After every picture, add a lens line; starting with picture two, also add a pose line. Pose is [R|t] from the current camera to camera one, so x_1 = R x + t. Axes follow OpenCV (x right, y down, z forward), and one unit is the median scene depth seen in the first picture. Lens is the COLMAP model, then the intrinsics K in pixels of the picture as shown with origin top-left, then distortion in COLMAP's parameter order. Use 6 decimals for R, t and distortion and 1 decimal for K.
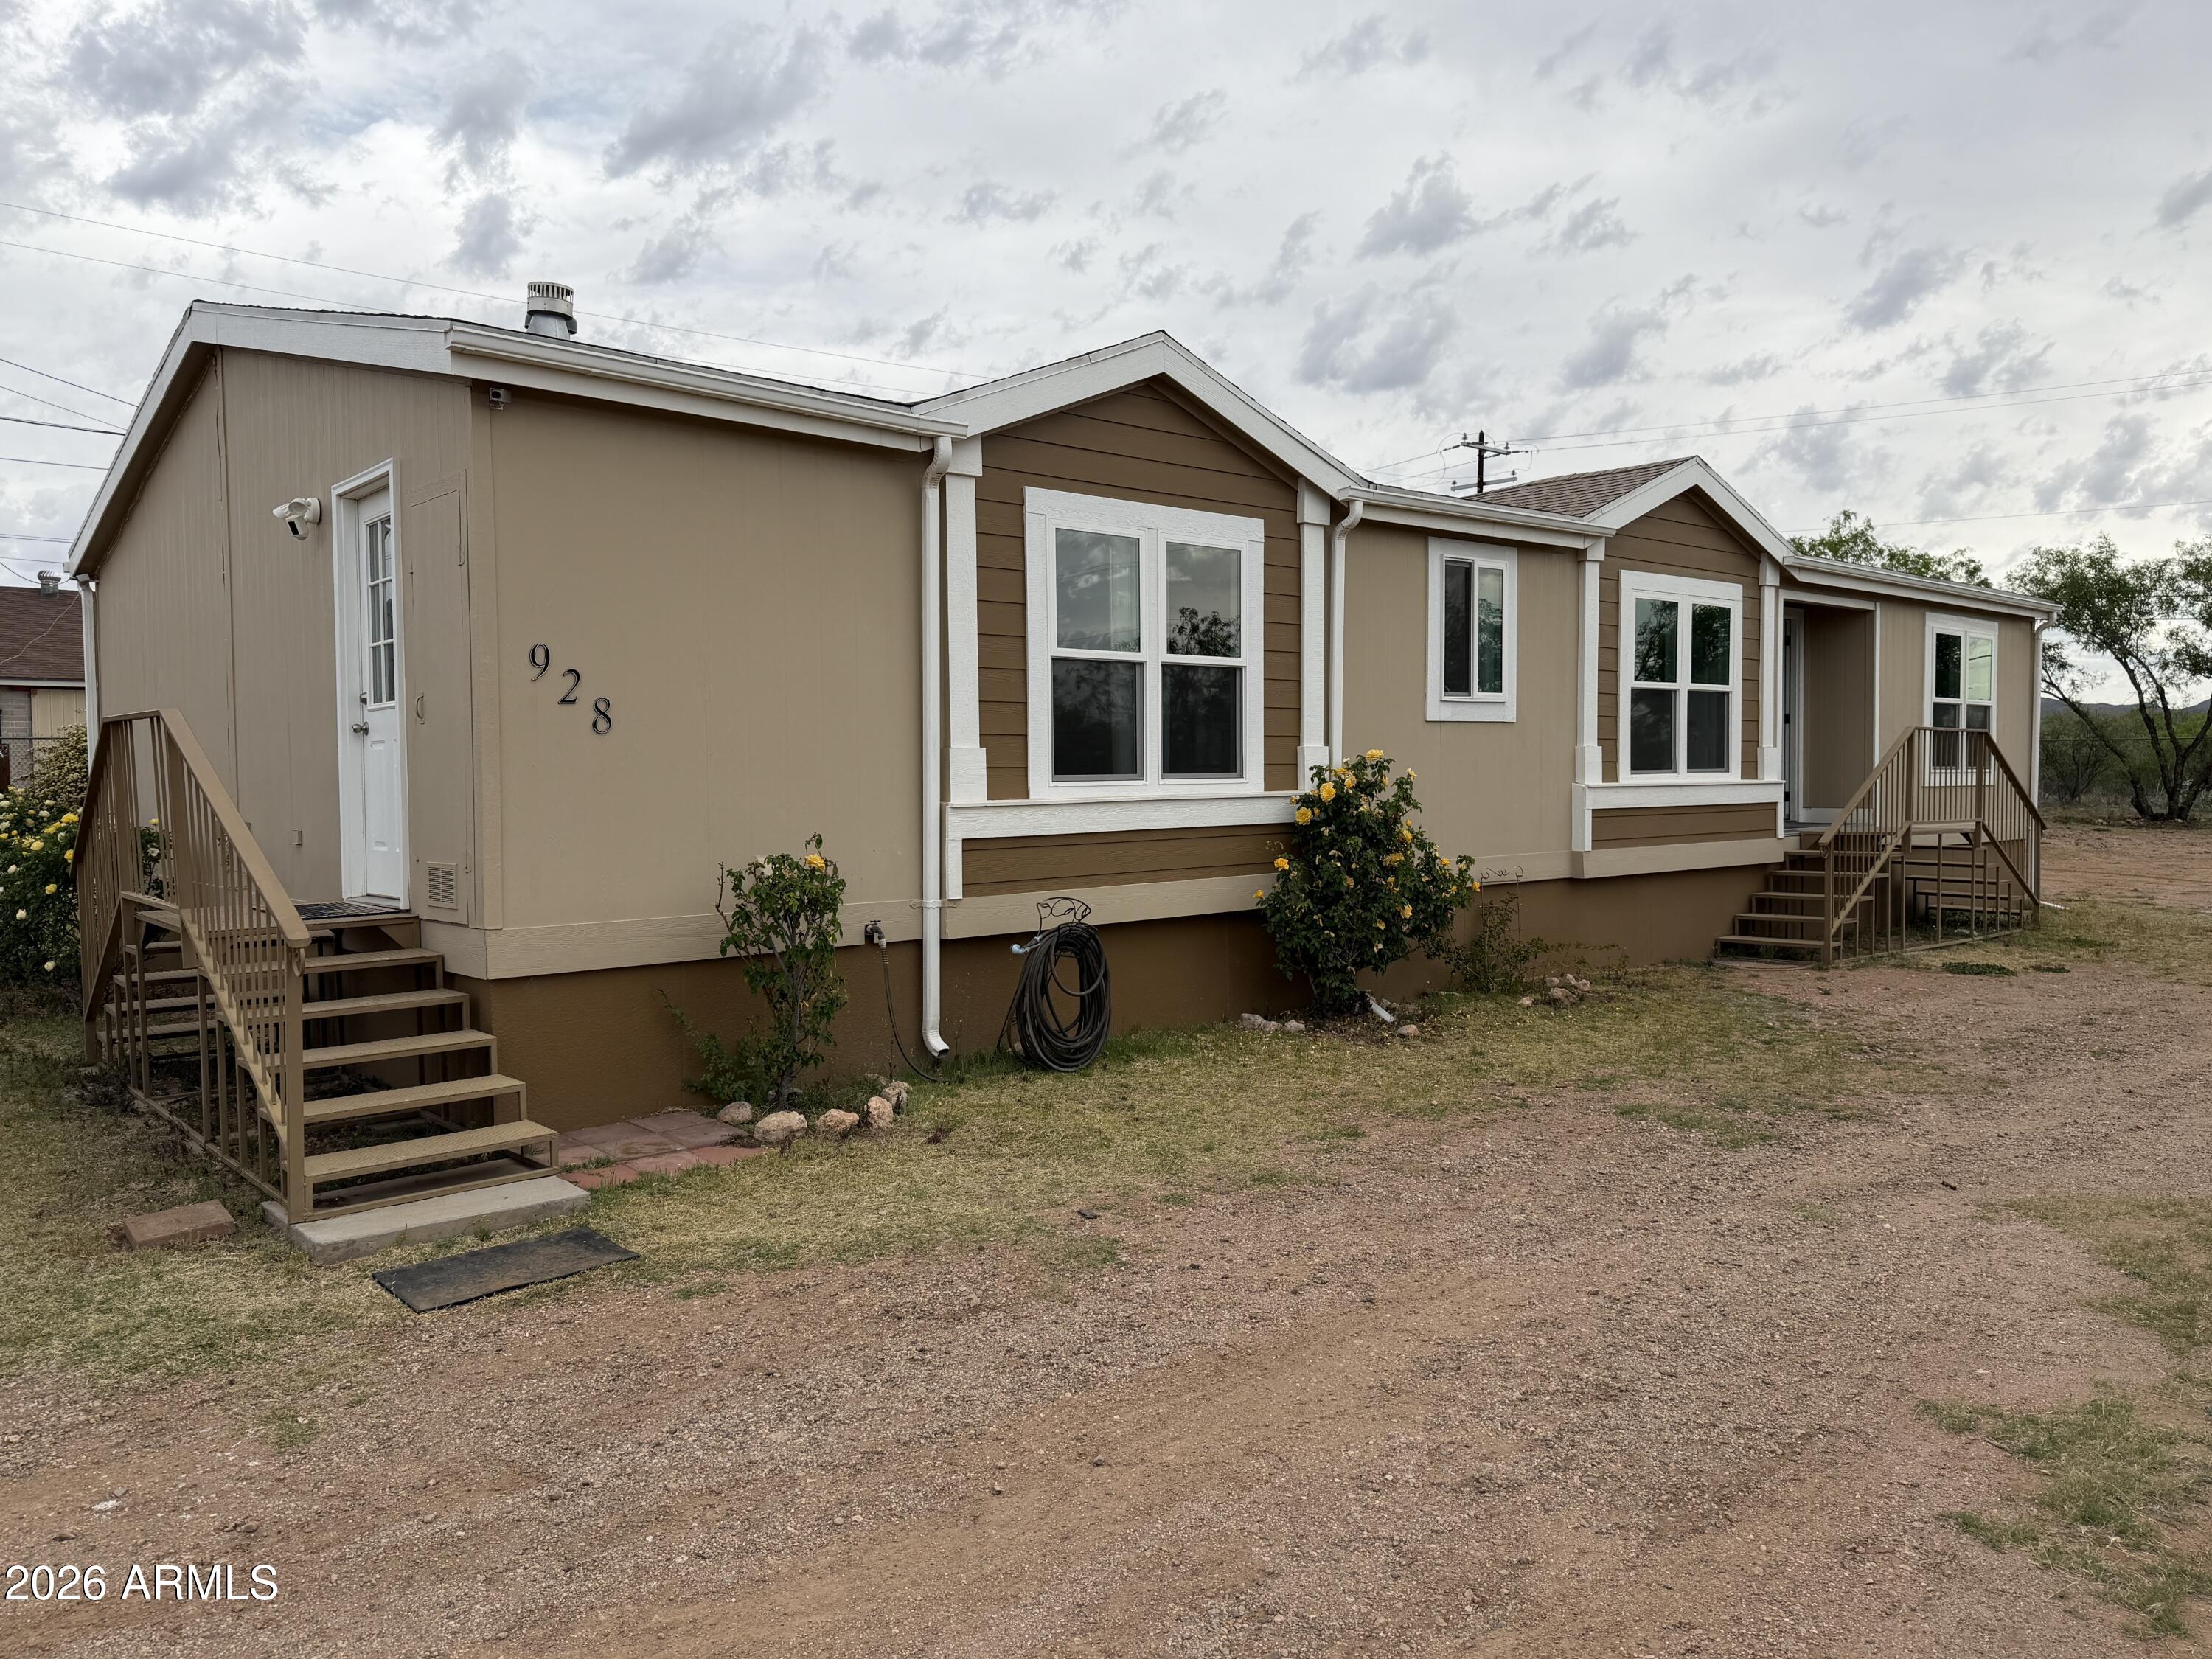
lens RADIAL K [[1628.1, 0, 1104.6], [0, 1628.1, 826.0], [0, 0, 1]] dist [0.083597, -0.001050]
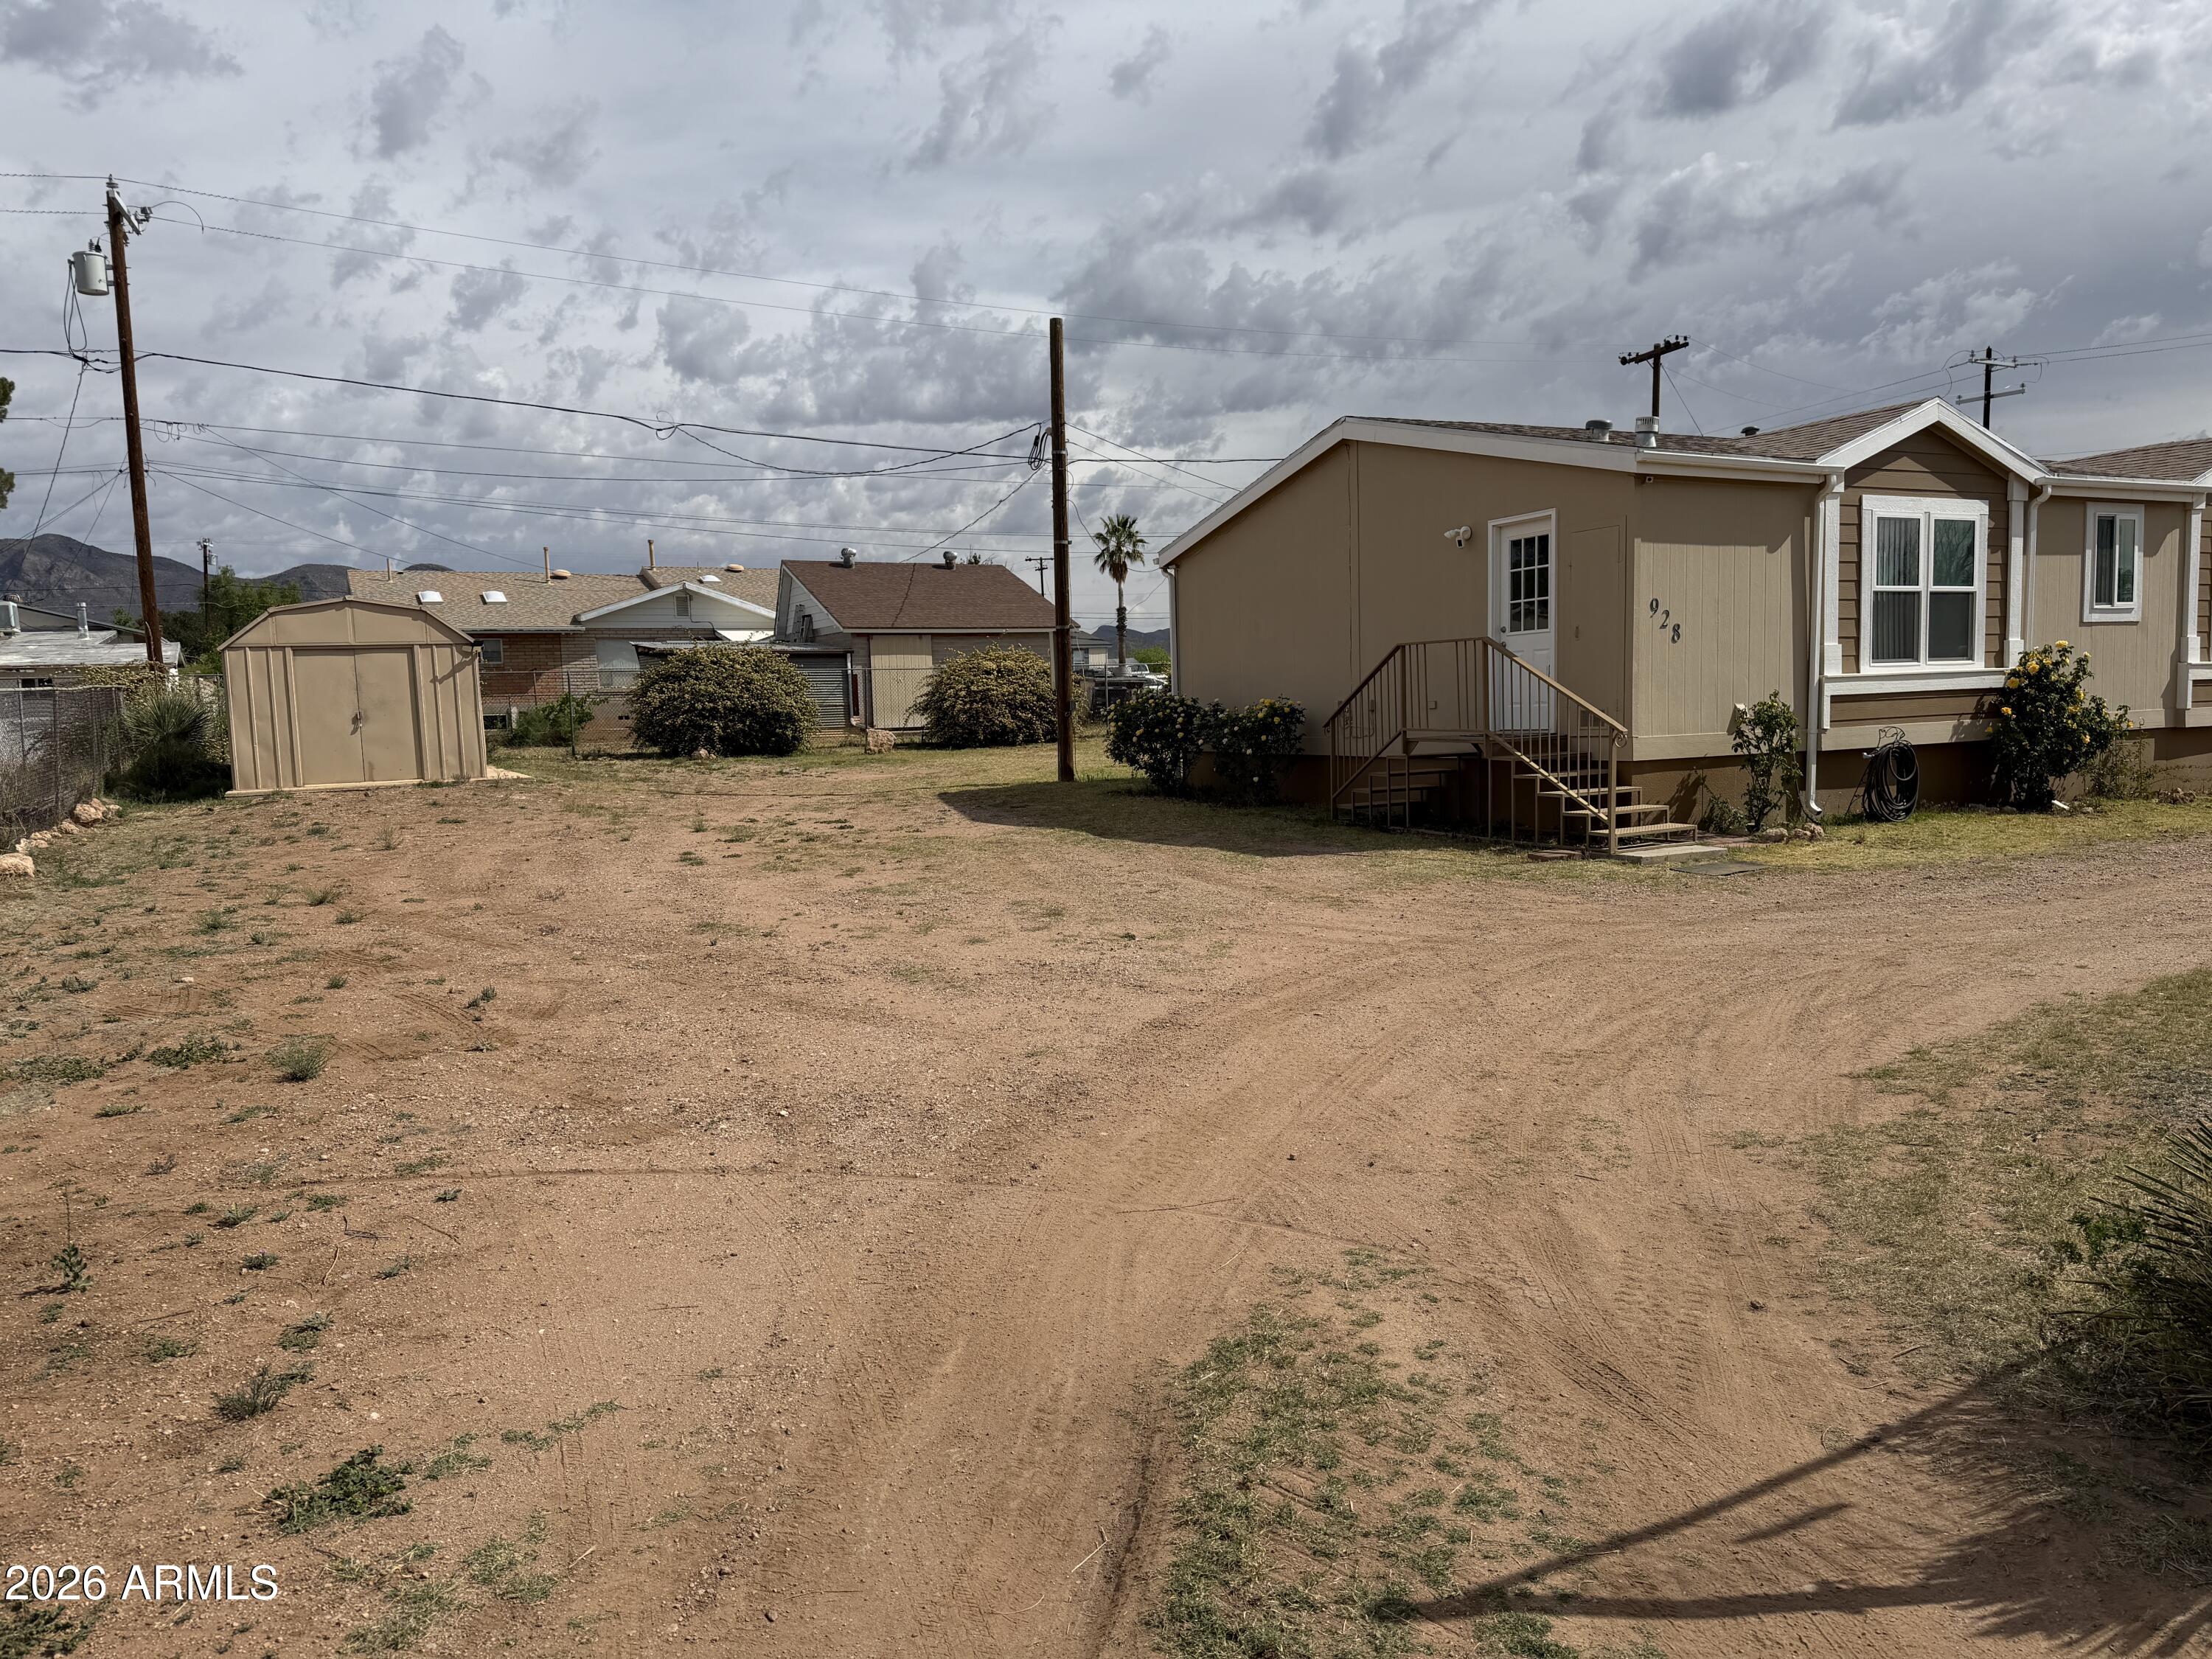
lens RADIAL K [[1538.7, 0, 1118.4], [0, 1538.7, 831.0], [0, 0, 1]] dist [0.000678, -0.011683]
pose [[0.966549, 0.001772, -0.256475, -0.365771], [0.013546, 0.998228, 0.057948, 0.042585], [0.256124, -0.059484, 0.964812, -0.757432]]
